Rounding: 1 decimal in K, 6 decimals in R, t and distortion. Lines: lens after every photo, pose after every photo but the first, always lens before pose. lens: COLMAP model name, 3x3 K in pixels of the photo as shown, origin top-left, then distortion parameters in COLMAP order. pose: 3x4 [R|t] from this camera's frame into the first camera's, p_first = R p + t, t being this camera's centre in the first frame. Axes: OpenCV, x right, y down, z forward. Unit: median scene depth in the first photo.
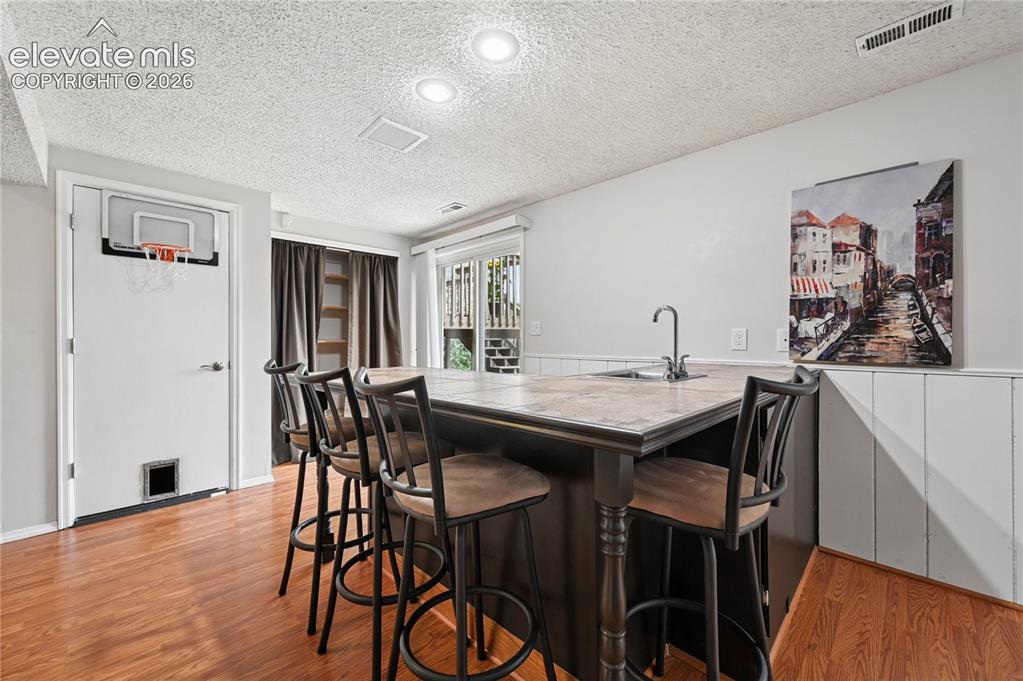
lens RADIAL K [[405.1, 0, 522.3], [0, 405.1, 336.7], [0, 0, 1]] dist [-0.001074, -0.000013]
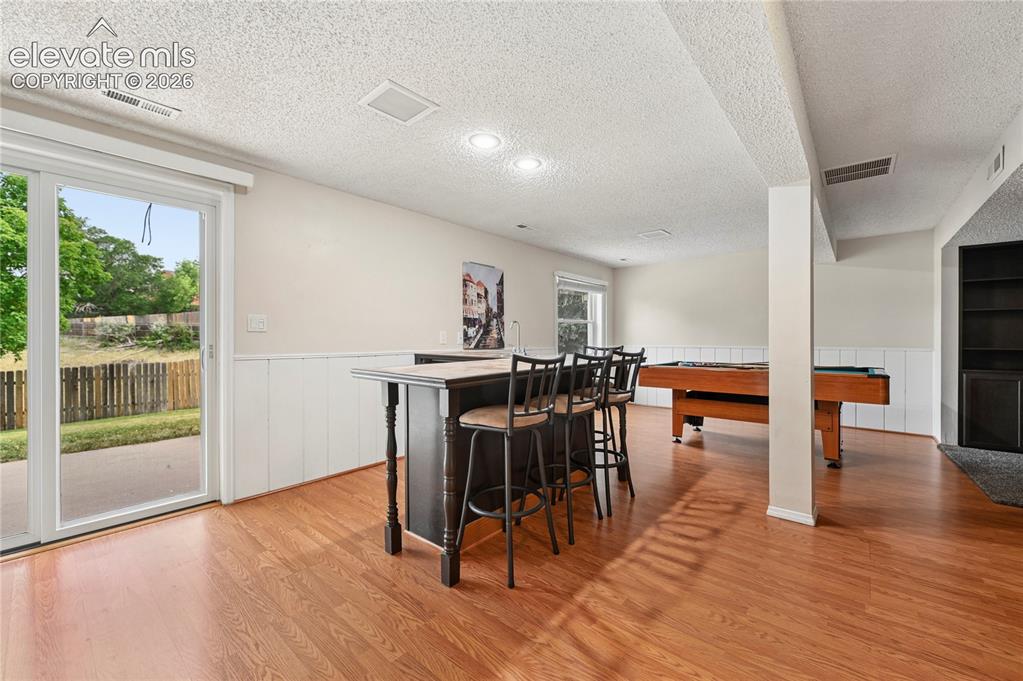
lens RADIAL K [[405.1, 0, 521.4], [0, 405.1, 340.0], [0, 0, 1]] dist [-0.001074, -0.000013]
pose [[-0.069474, -0.007761, 0.997554, -1.413064], [-0.013465, 0.999886, 0.006842, 0.000544], [-0.997493, -0.012957, -0.069571, 0.921810]]
